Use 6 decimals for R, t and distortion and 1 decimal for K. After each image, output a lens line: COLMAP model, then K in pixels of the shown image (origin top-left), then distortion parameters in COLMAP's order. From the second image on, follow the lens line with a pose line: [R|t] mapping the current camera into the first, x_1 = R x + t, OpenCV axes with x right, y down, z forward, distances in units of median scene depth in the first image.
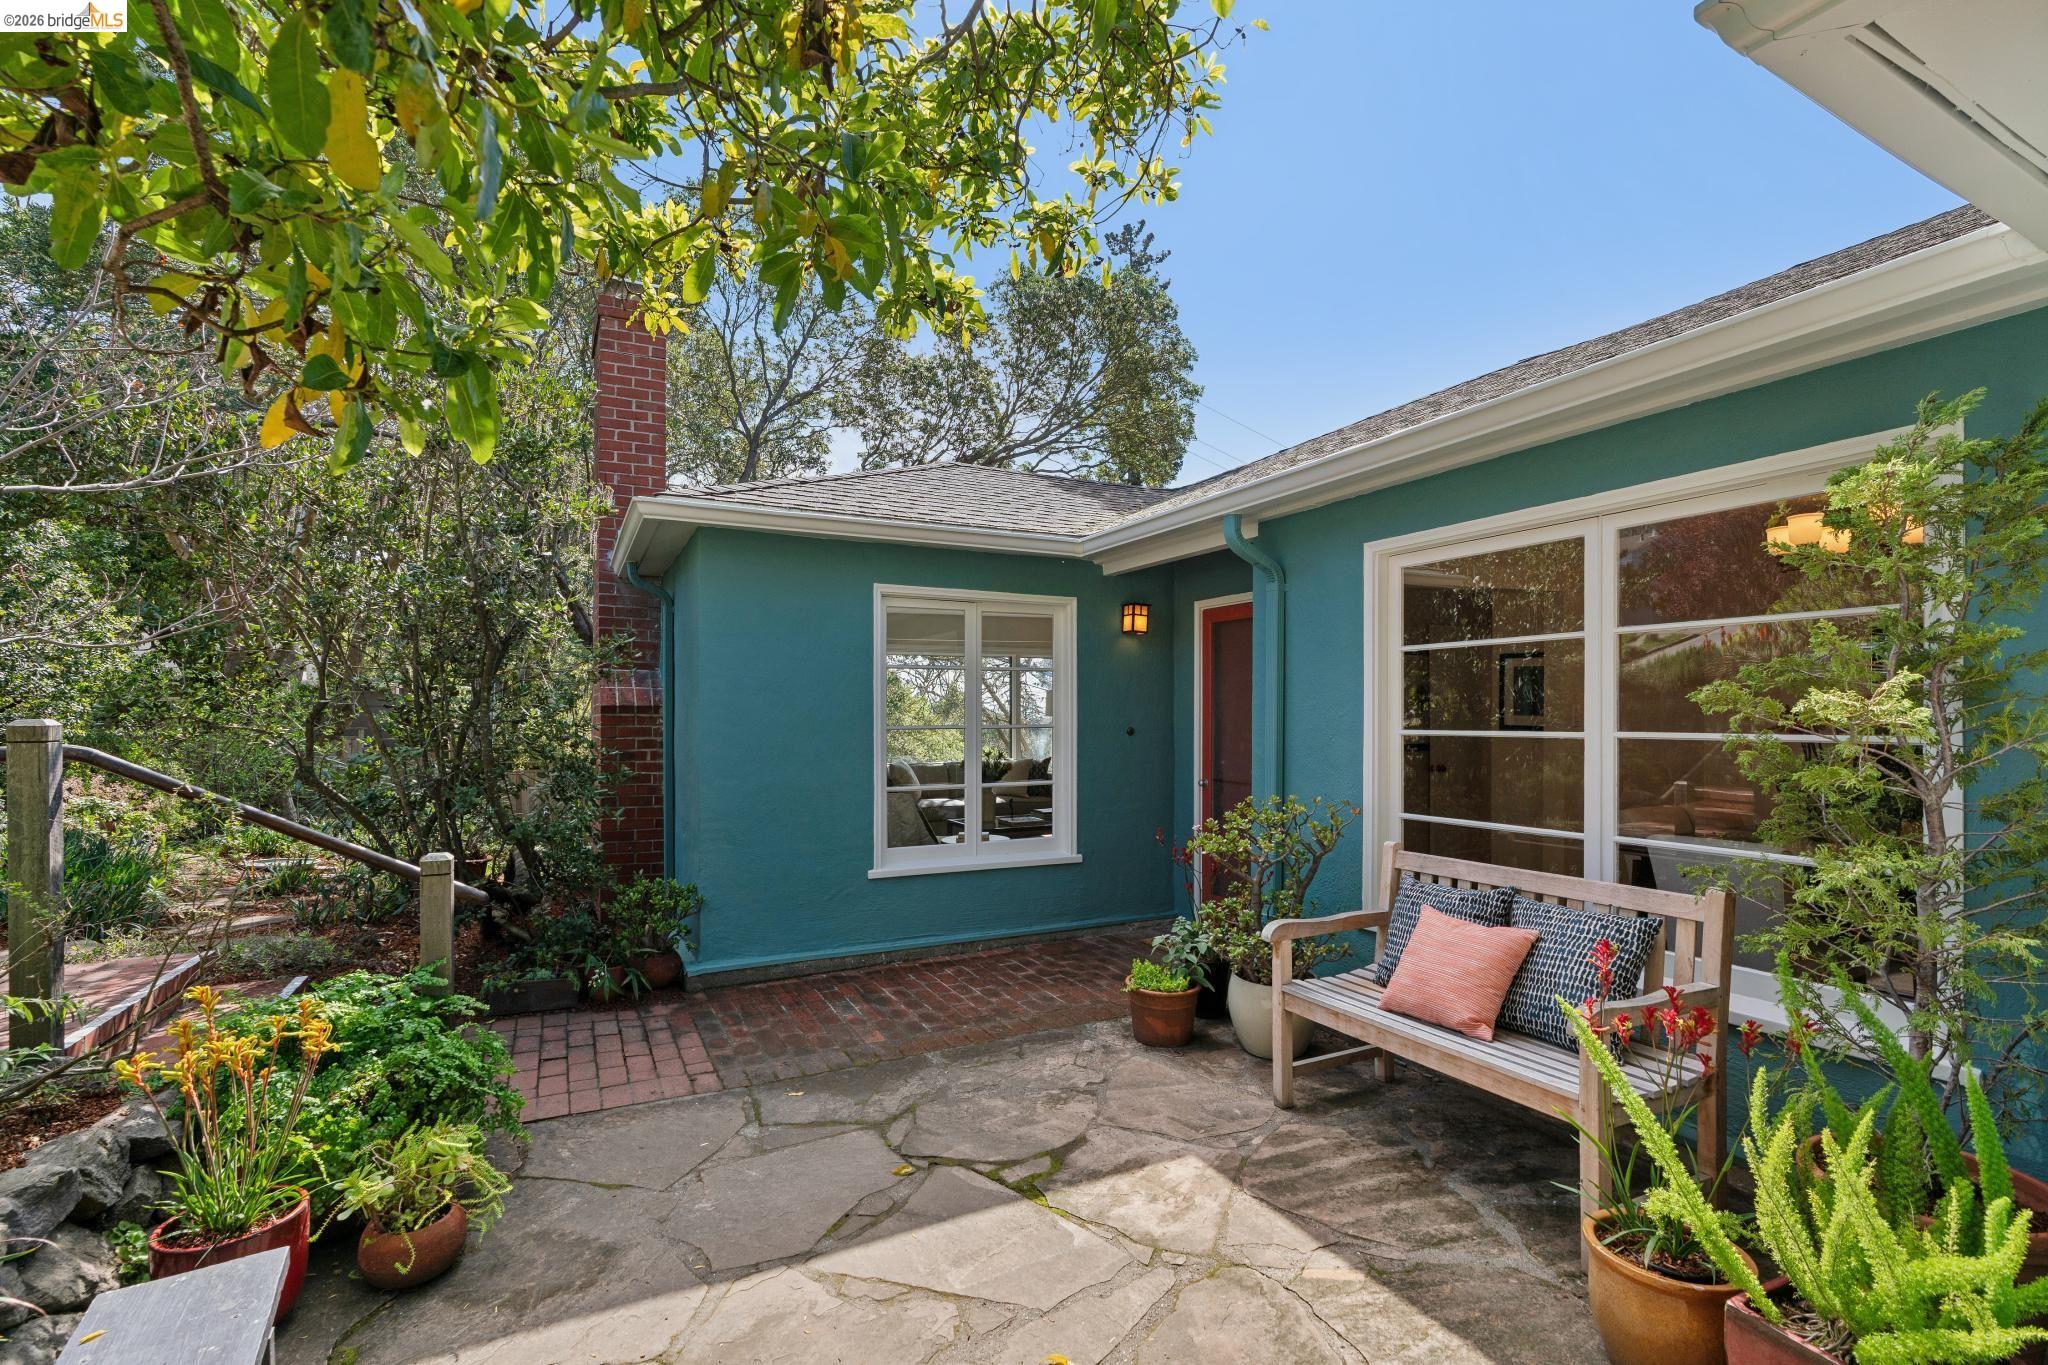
lens RADIAL K [[914.8, 0, 1025.2], [0, 914.8, 704.6], [0, 0, 1]] dist [0.001471, 0.000540]
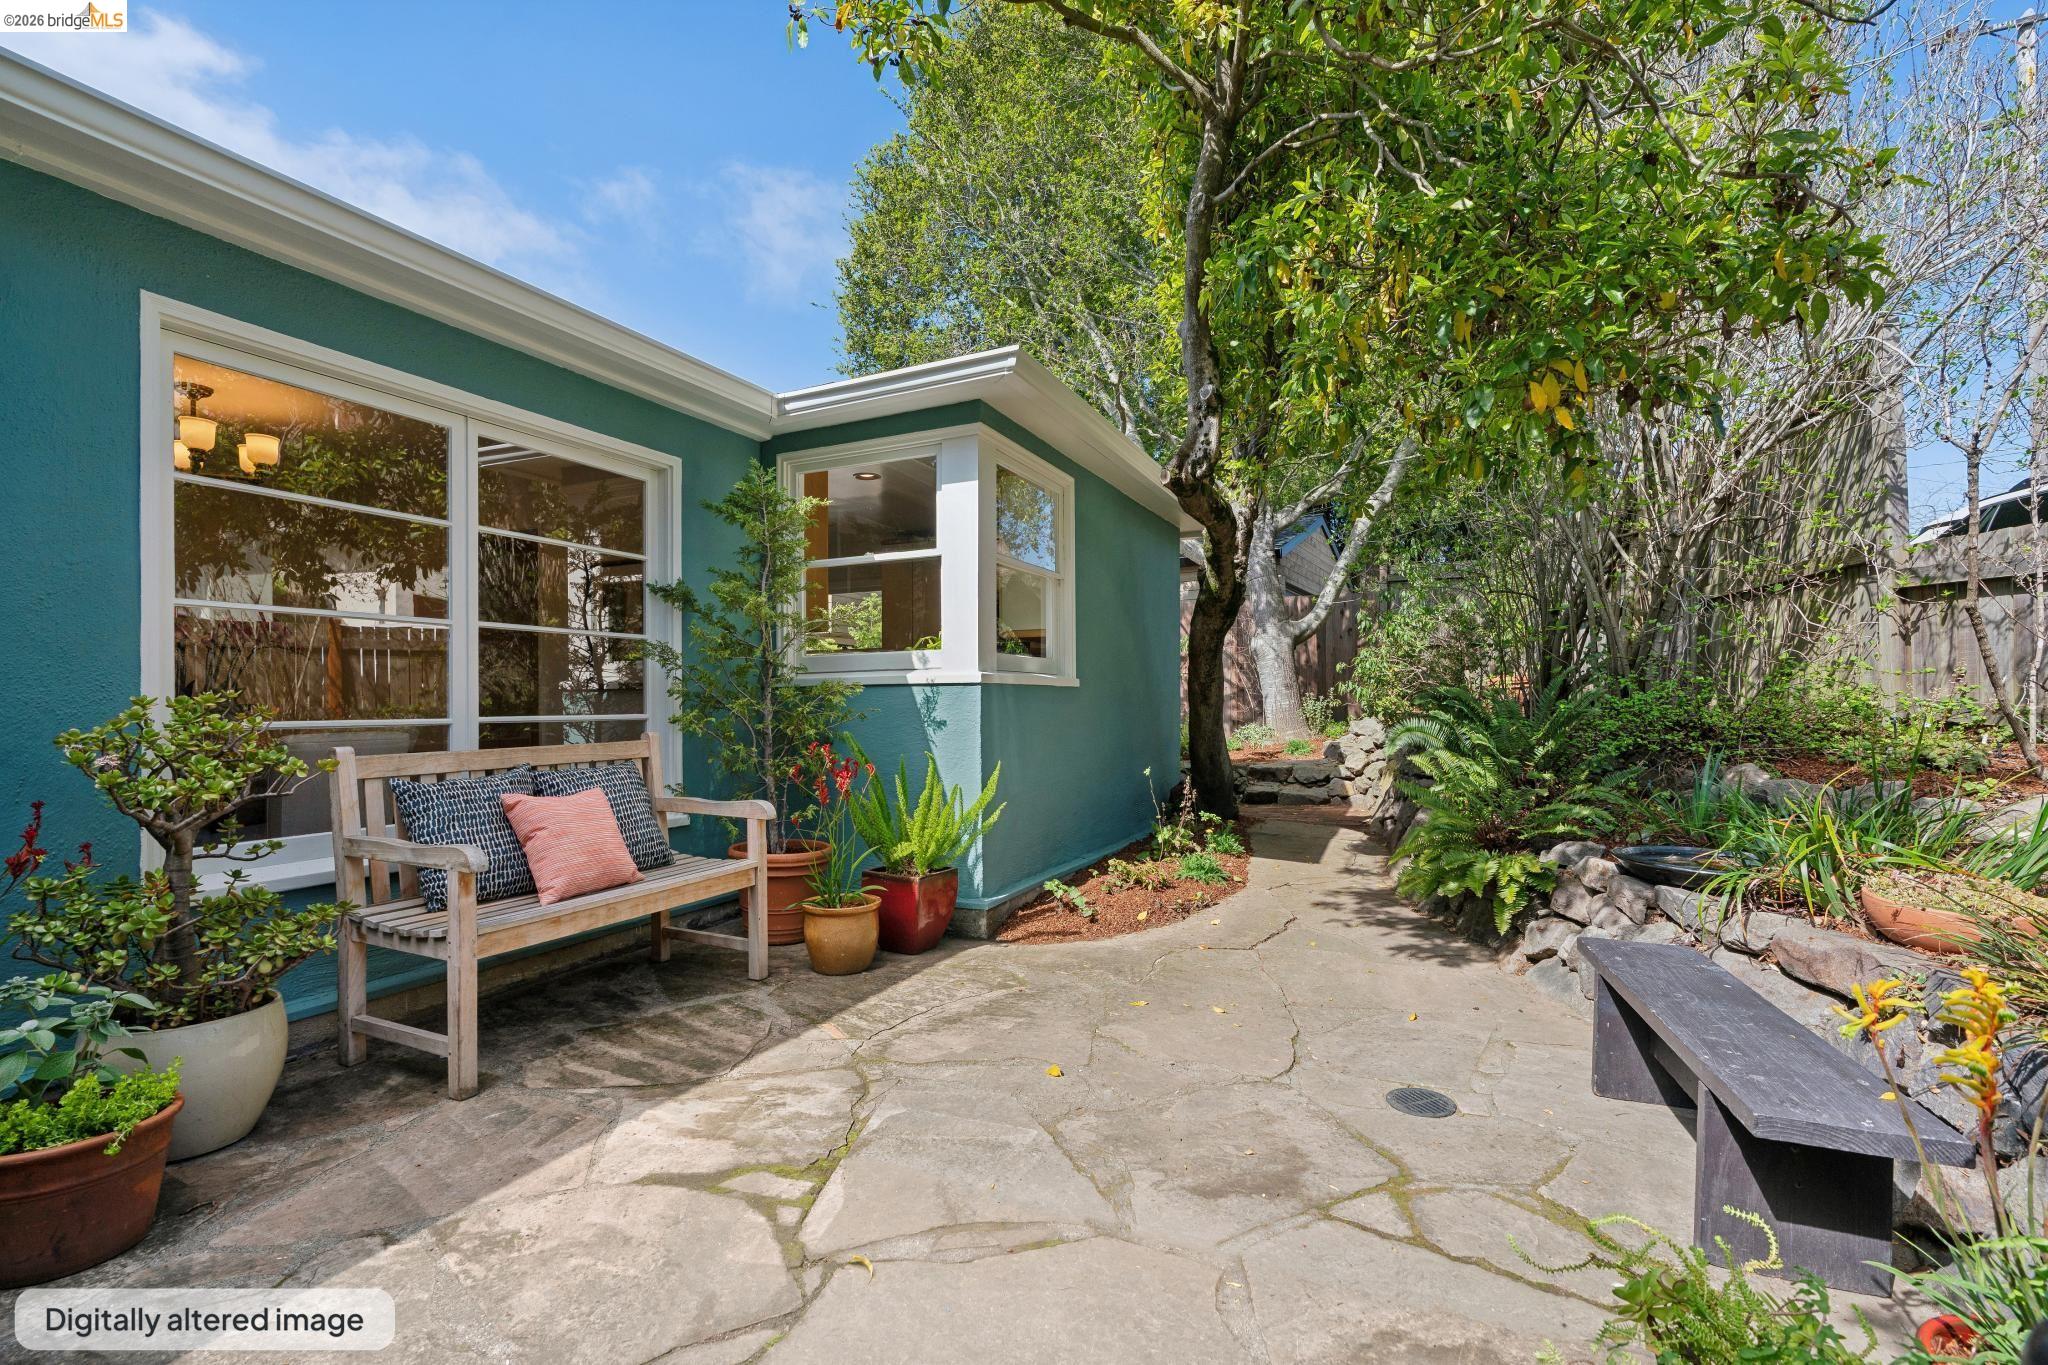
lens RADIAL K [[914.8, 0, 988.5], [0, 914.8, 699.7], [0, 0, 1]] dist [0.001471, 0.000540]
pose [[-0.579681, 0.008498, 0.814799, -0.605936], [-0.000591, 0.999941, -0.010850, 0.137203], [-0.814843, -0.006771, -0.579642, 1.164623]]
